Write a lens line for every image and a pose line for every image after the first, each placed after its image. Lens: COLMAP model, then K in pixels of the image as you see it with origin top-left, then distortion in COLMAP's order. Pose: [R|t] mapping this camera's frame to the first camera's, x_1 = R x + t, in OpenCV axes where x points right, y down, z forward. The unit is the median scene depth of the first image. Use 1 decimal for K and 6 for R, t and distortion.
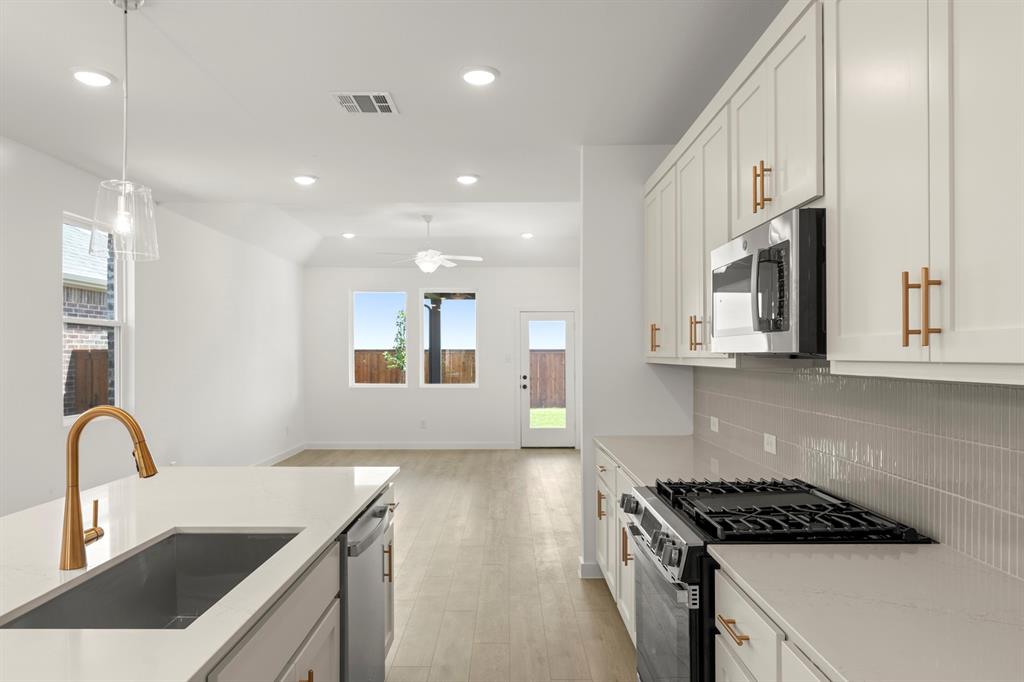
lens RADIAL K [[662.2, 0, 519.1], [0, 662.2, 359.1], [0, 0, 1]] dist [-0.000291, 0.000463]
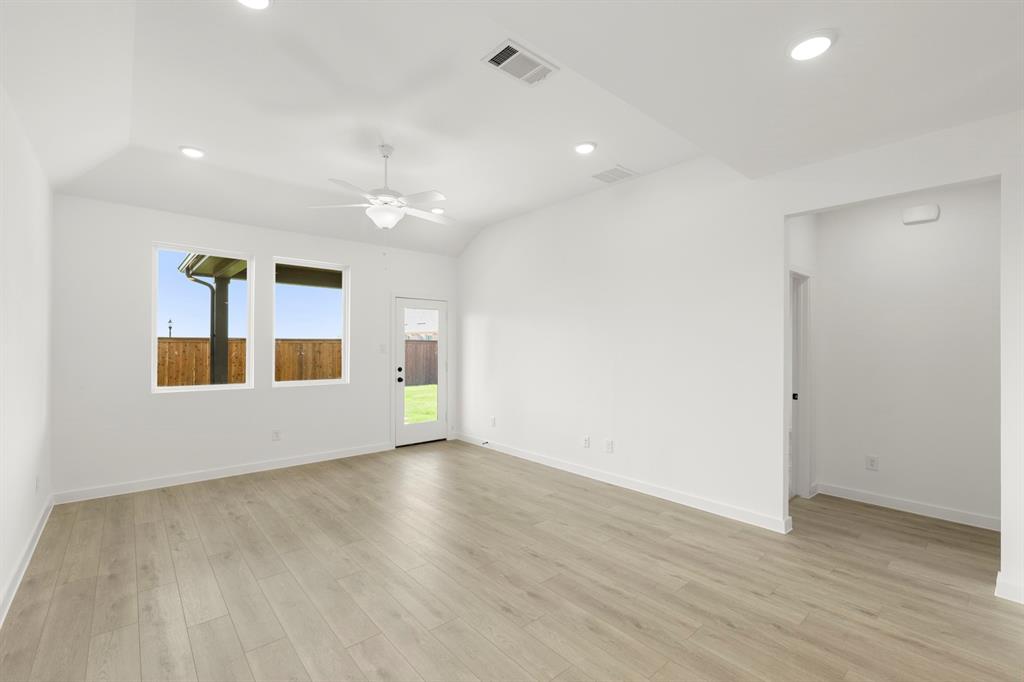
lens RADIAL K [[446.4, 0, 512.8], [0, 446.4, 347.3], [0, 0, 1]] dist [-0.000871, 0.000192]
pose [[0.766053, -0.001638, 0.642776, -0.267964], [0.000816, 0.999998, 0.001575, -0.003677], [-0.642777, -0.000682, 0.766053, 0.433758]]
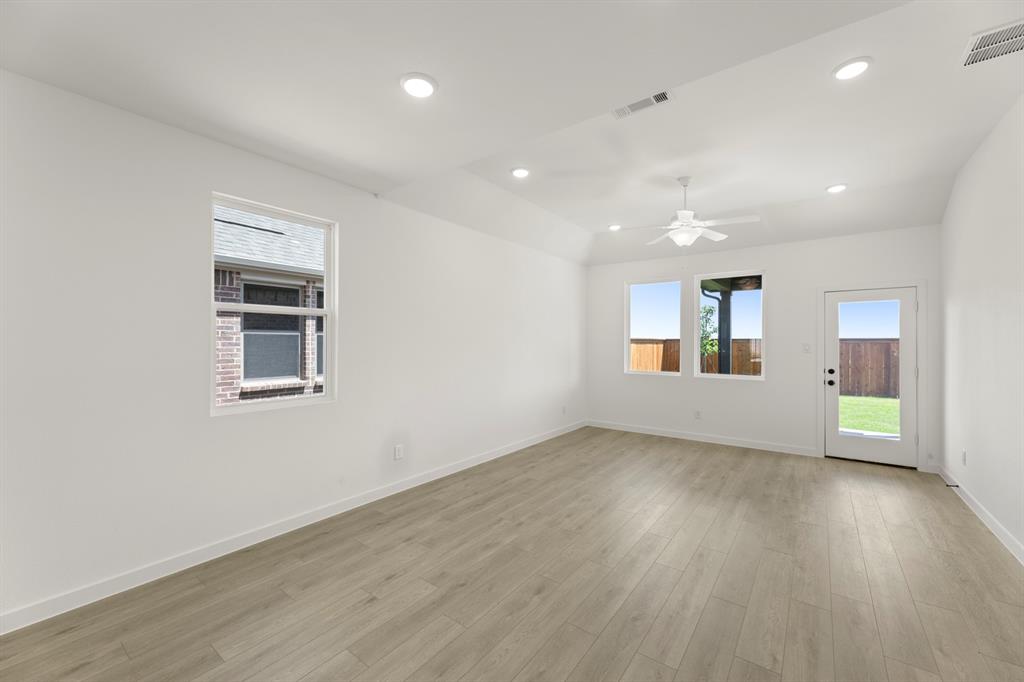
lens RADIAL K [[406.3, 0, 510.4], [0, 406.3, 342.4], [0, 0, 1]] dist [0.001656, 0.001010]
pose [[0.787582, 0.004660, -0.616192, 0.006013], [-0.009132, 0.999950, -0.004109, -0.002815], [0.616142, 0.008863, 0.787585, 0.360288]]
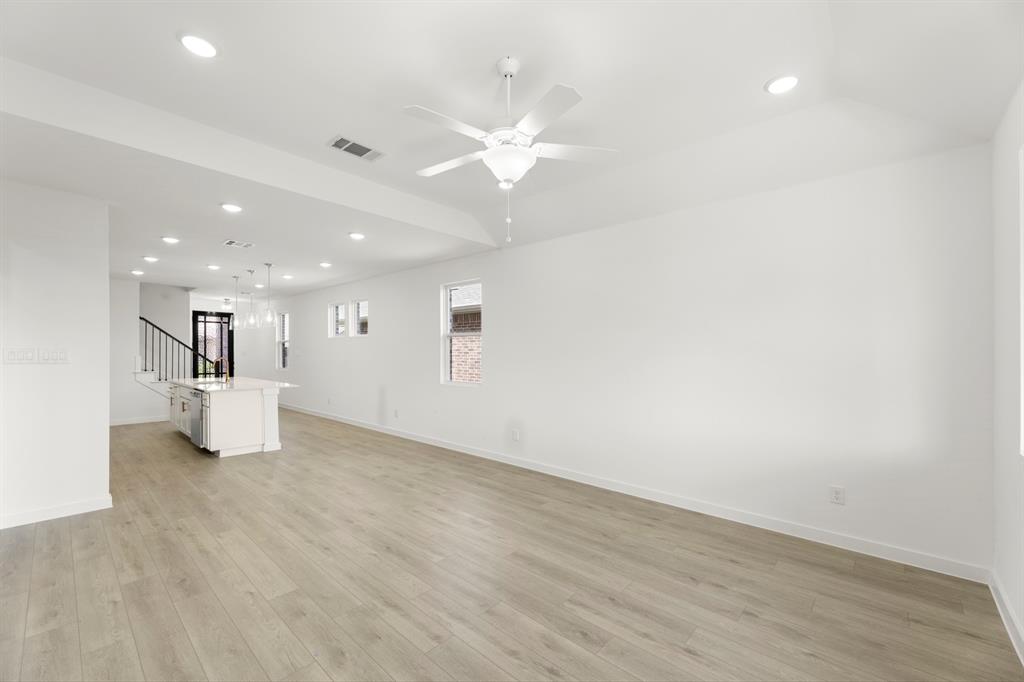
lens RADIAL K [[406.3, 0, 514.9], [0, 406.3, 348.1], [0, 0, 1]] dist [0.001656, 0.001010]
pose [[-0.675609, -0.011486, -0.737171, 0.065703], [-0.011747, 0.999919, -0.004815, -0.006665], [0.737166, 0.005407, -0.675690, 0.955606]]
